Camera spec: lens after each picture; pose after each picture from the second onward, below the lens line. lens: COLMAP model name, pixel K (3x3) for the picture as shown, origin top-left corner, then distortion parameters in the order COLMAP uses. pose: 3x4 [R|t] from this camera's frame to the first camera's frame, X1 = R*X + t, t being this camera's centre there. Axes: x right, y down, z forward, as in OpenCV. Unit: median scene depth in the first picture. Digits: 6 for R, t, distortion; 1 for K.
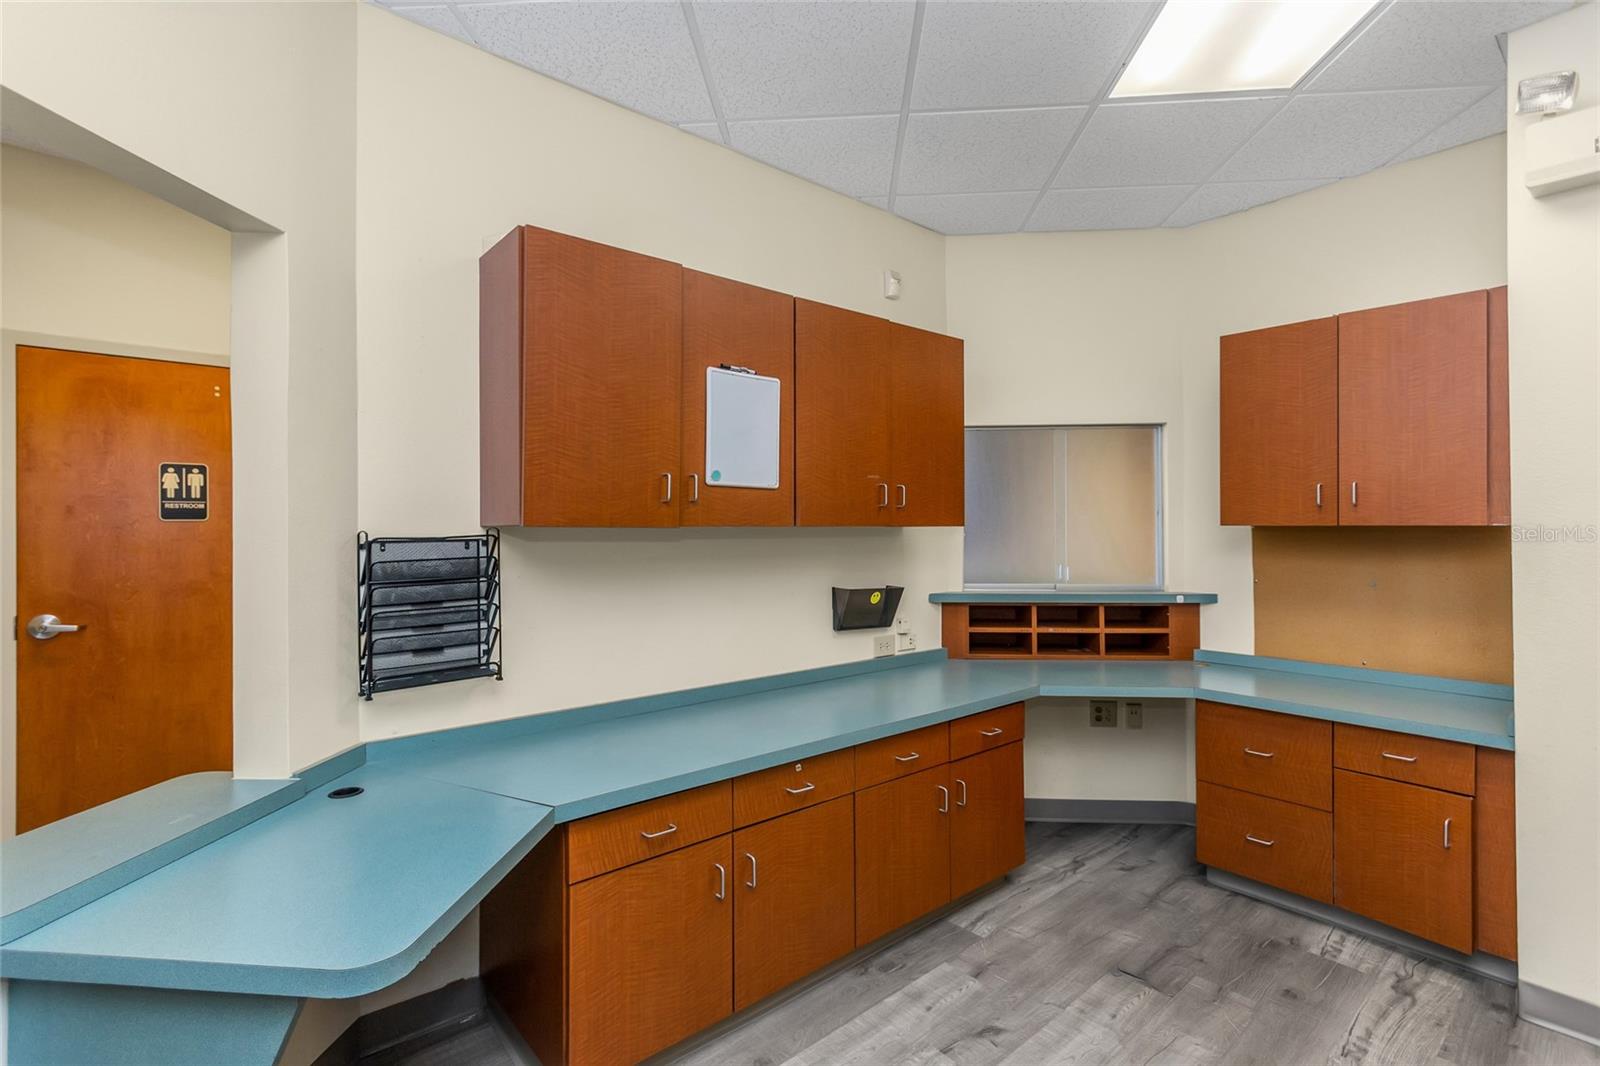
lens RADIAL K [[728.5, 0, 799.5], [0, 728.5, 530.3], [0, 0, 1]] dist [0.007648, -0.003224]
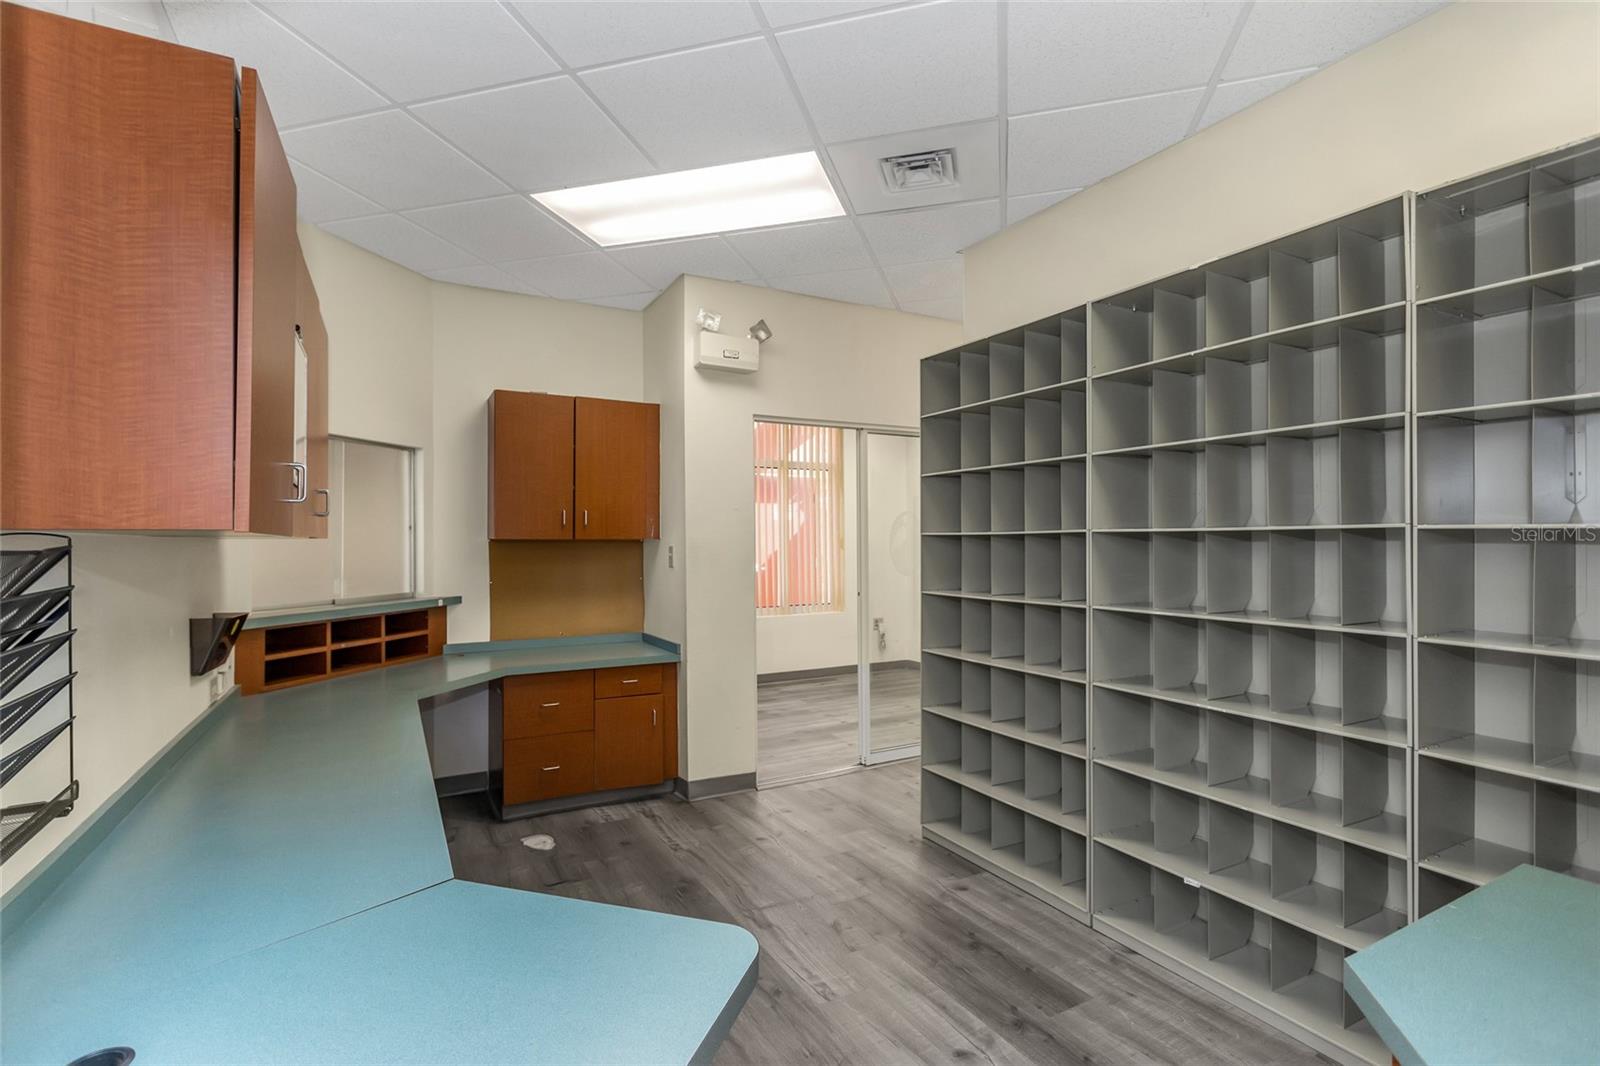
lens RADIAL K [[728.5, 0, 785.3], [0, 728.5, 535.2], [0, 0, 1]] dist [0.007648, -0.003224]
pose [[0.217735, 0.011902, 0.975935, -0.486742], [0.001240, 0.999921, -0.012471, 0.001926], [-0.976007, 0.003926, 0.217703, 0.210820]]
